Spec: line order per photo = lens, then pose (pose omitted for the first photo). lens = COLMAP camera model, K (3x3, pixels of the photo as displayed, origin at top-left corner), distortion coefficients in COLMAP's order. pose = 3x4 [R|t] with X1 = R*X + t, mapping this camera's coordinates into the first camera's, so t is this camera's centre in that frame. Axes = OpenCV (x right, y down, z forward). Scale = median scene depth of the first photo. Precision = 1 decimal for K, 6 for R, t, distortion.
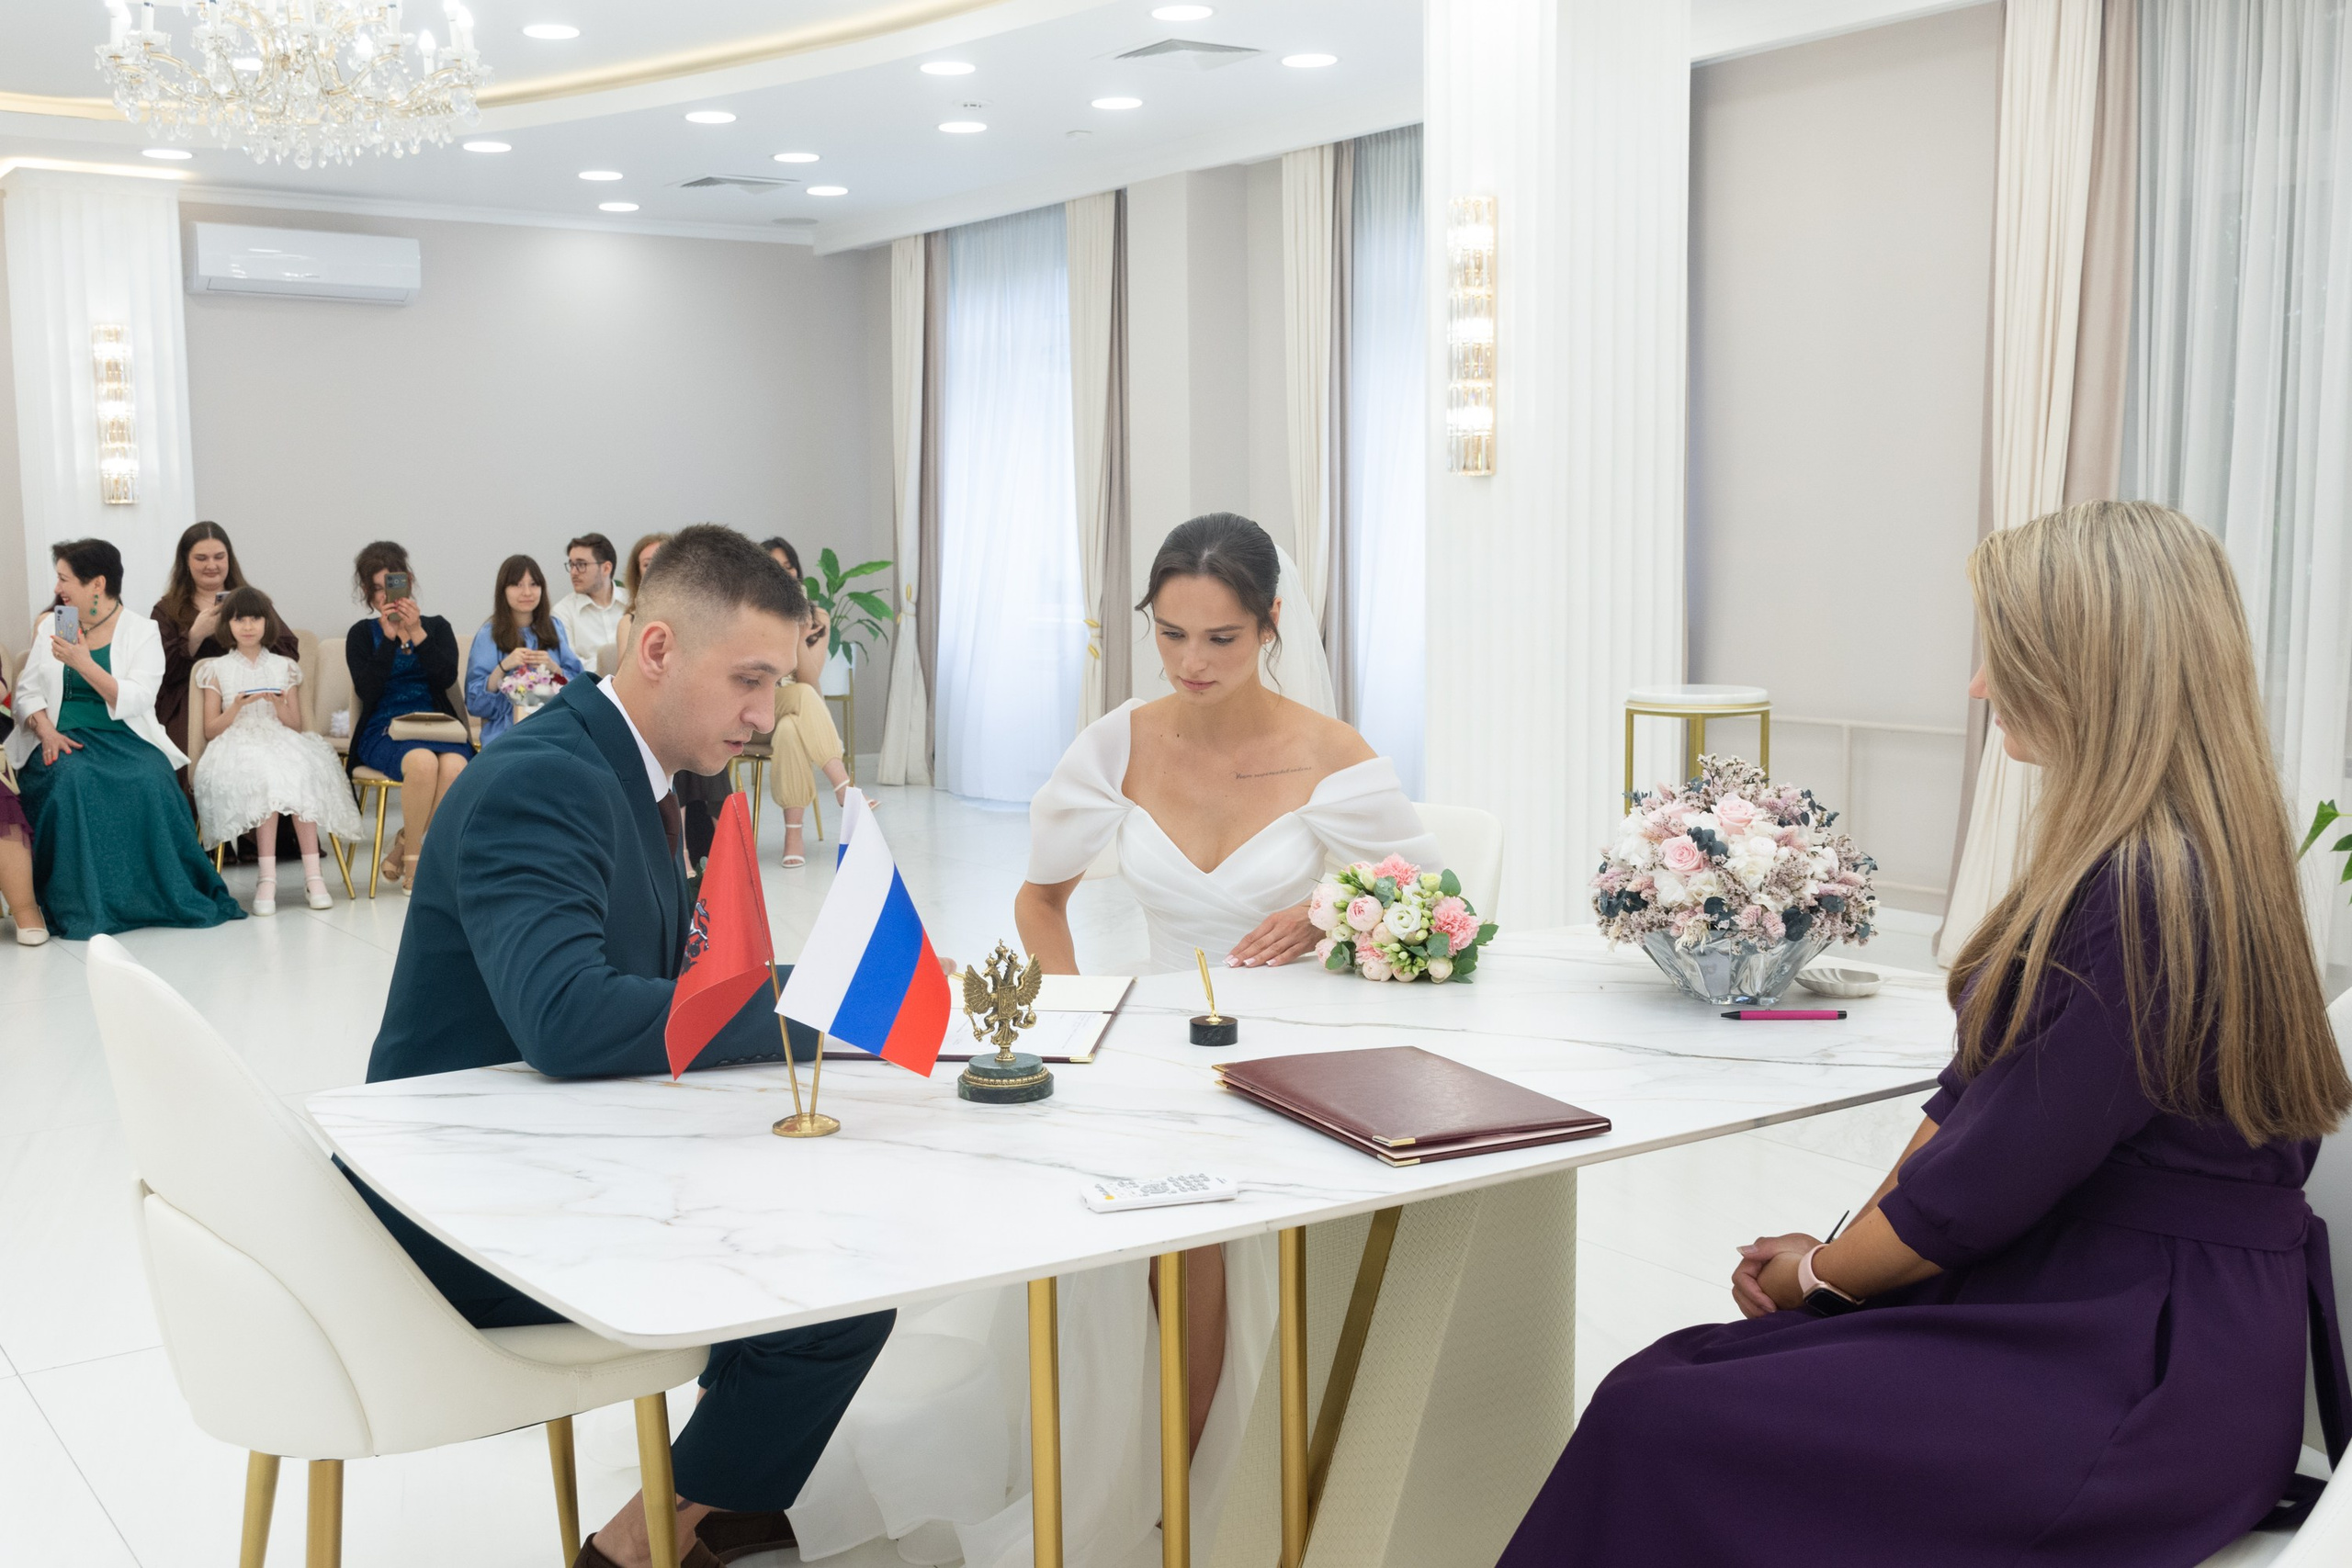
lens RADIAL K [[2358.8, 0, 1176.0], [0, 2358.8, 784.0], [0, 0, 1]] dist [-0.015272, 0.000620]
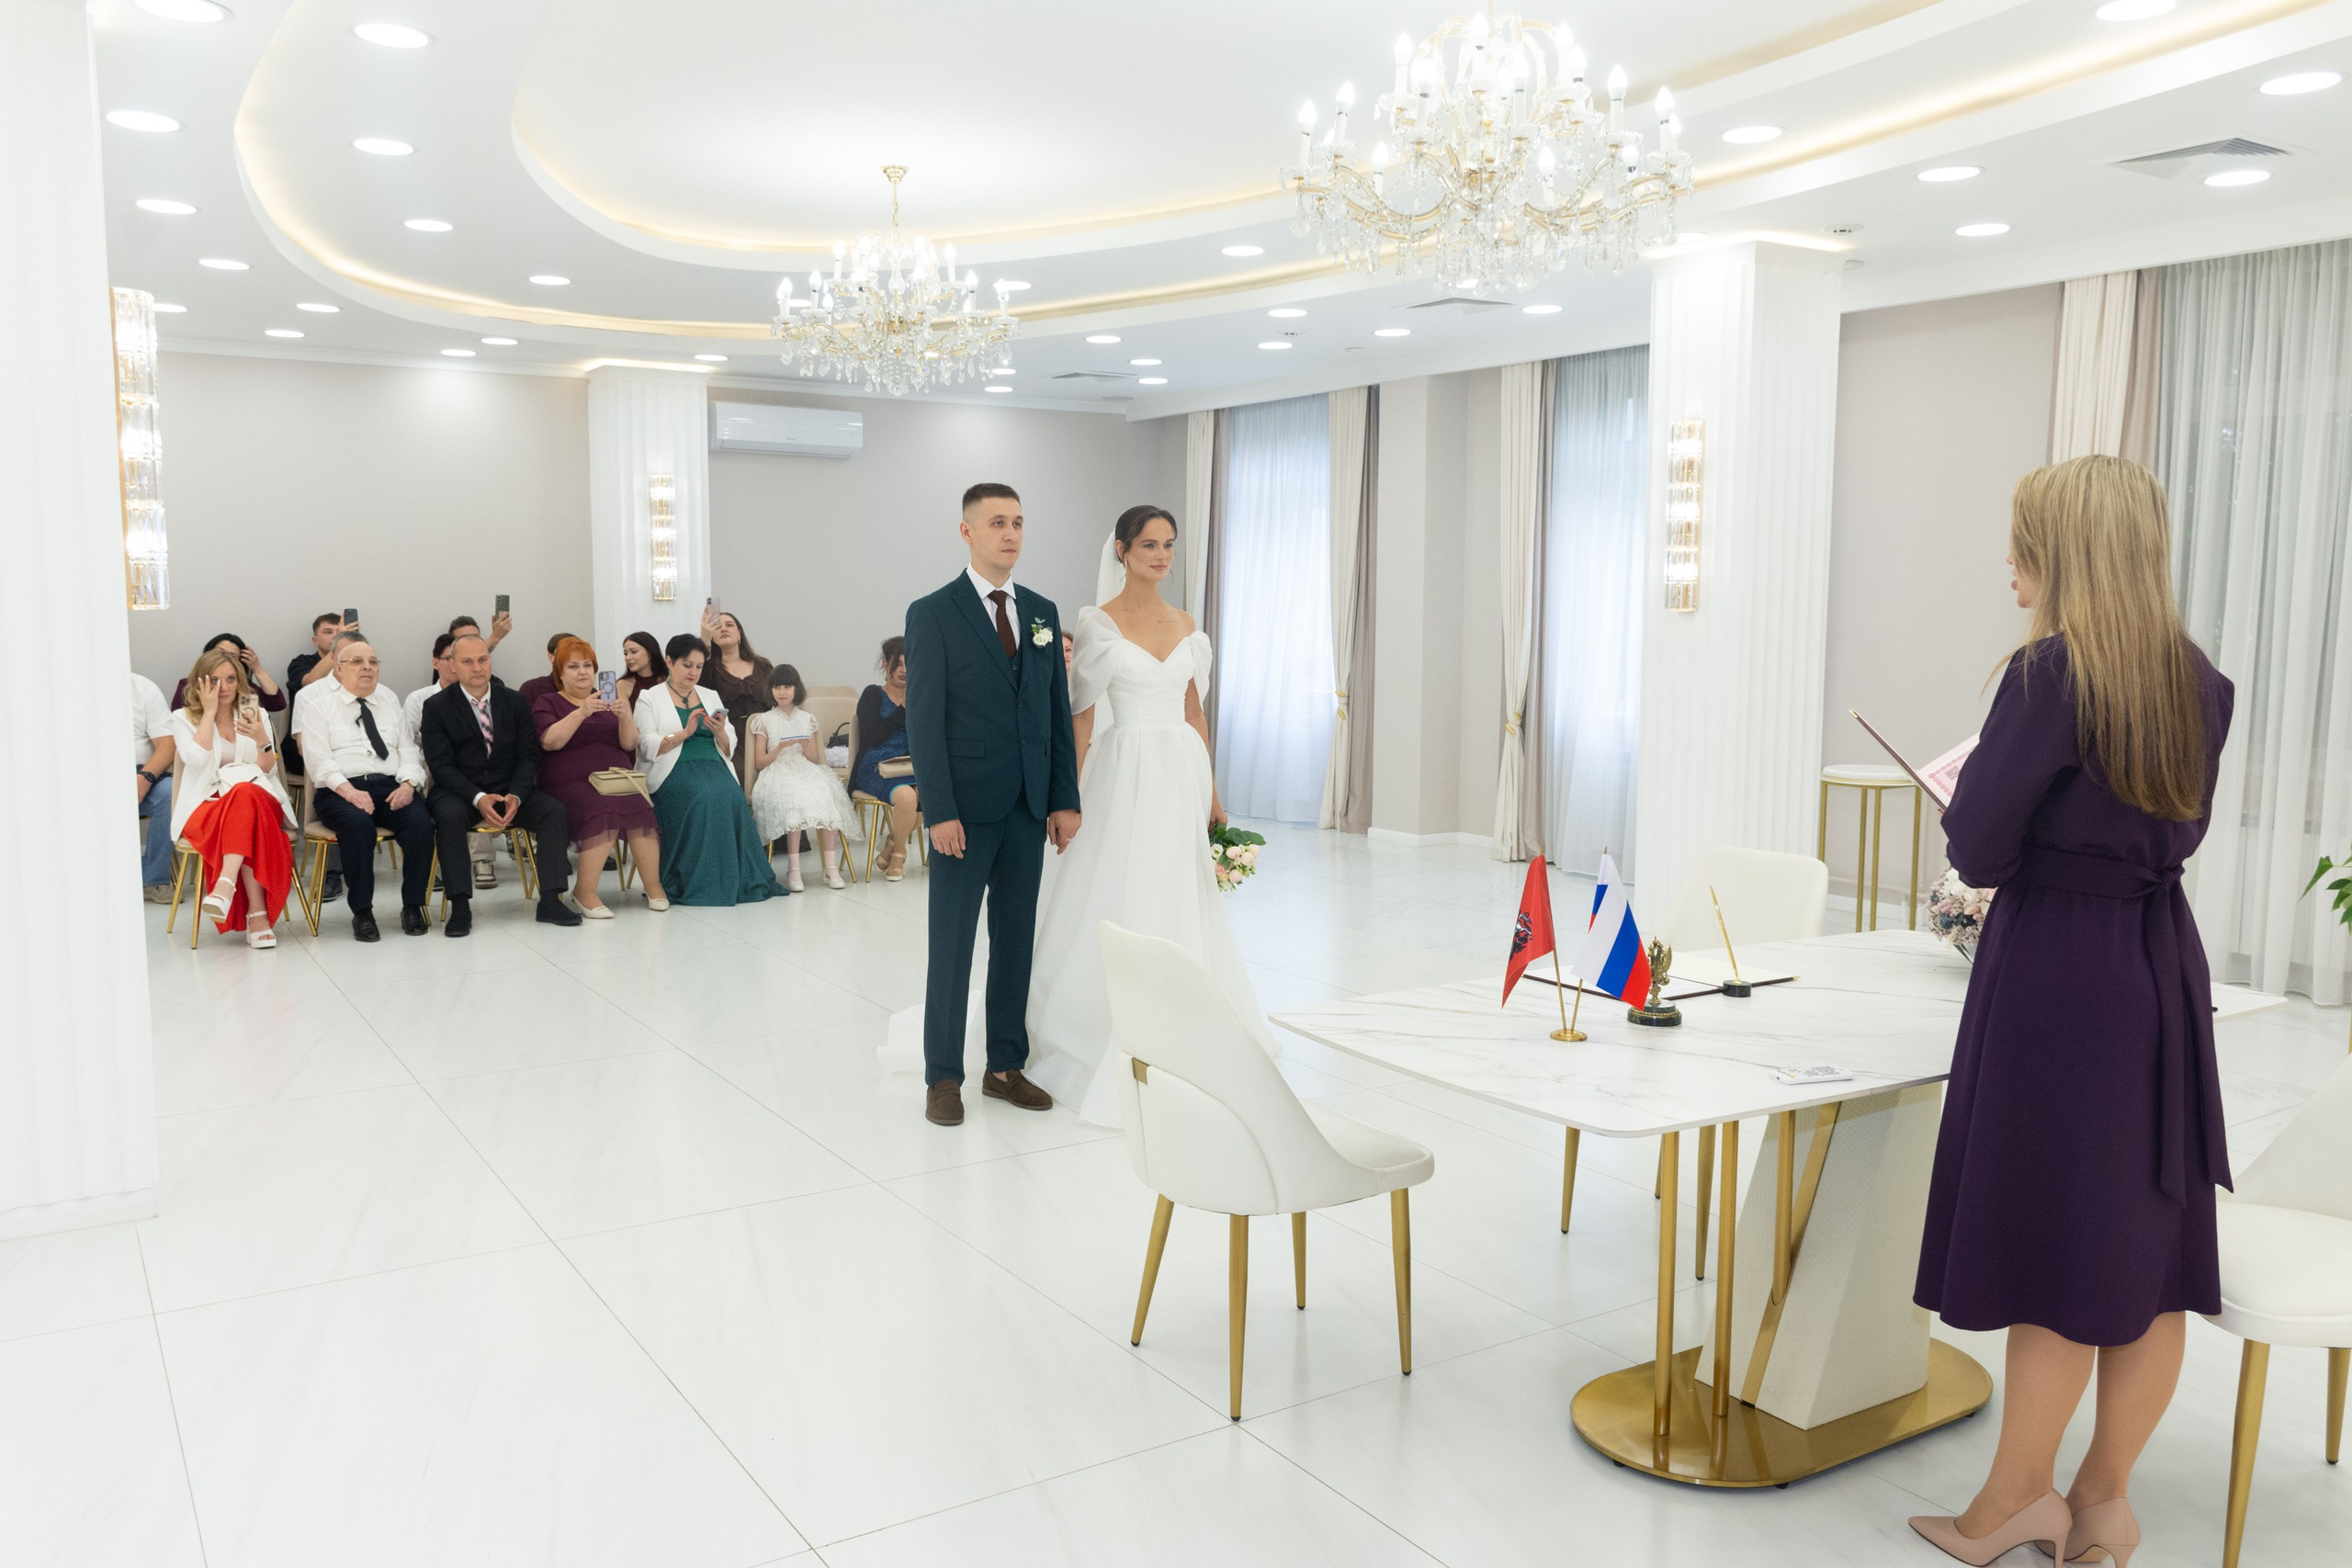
lens RADIAL K [[1863.0, 0, 1138.9], [0, 1863.0, 779.5], [0, 0, 1]] dist [-0.002676, 0.002553]
pose [[0.998179, 0.020001, -0.056908, -0.106915], [-0.020385, 0.999773, -0.006167, -0.010264], [0.056772, 0.007316, 0.998360, -0.123277]]
